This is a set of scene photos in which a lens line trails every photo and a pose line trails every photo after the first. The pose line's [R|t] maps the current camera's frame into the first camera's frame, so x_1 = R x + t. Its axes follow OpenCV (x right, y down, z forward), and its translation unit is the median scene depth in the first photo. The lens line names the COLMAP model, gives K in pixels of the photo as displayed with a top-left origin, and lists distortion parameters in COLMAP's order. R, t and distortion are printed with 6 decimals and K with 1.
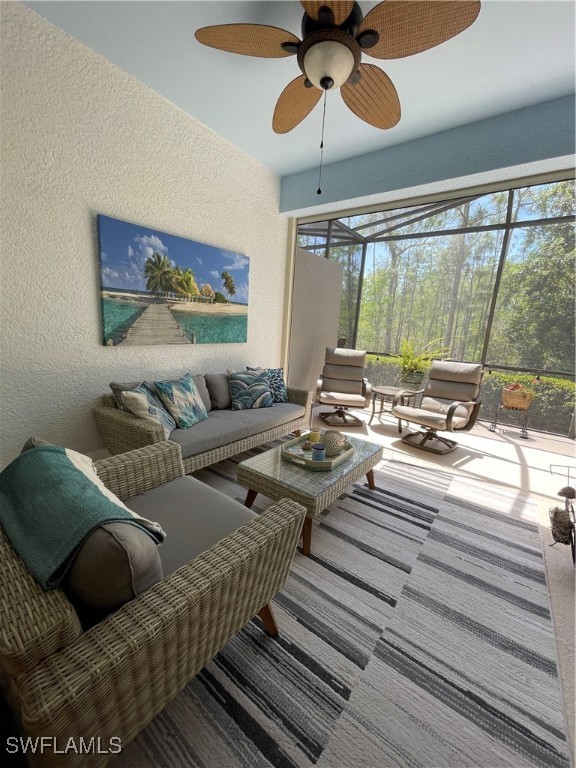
lens RADIAL K [[309.4, 0, 288.7], [0, 309.4, 383.1], [0, 0, 1]] dist [-0.001655, 0.001097]
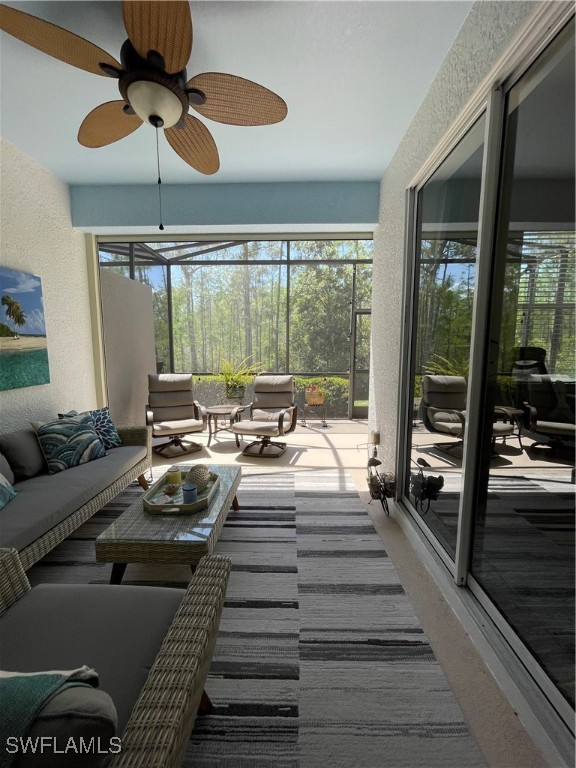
lens RADIAL K [[309.4, 0, 287.5], [0, 309.4, 383.9], [0, 0, 1]] dist [-0.001655, 0.001097]
pose [[0.813078, -0.133371, 0.566672, -0.131378], [0.158514, 0.987344, 0.004939, -0.054016], [-0.560159, 0.085810, 0.823929, 0.018063]]
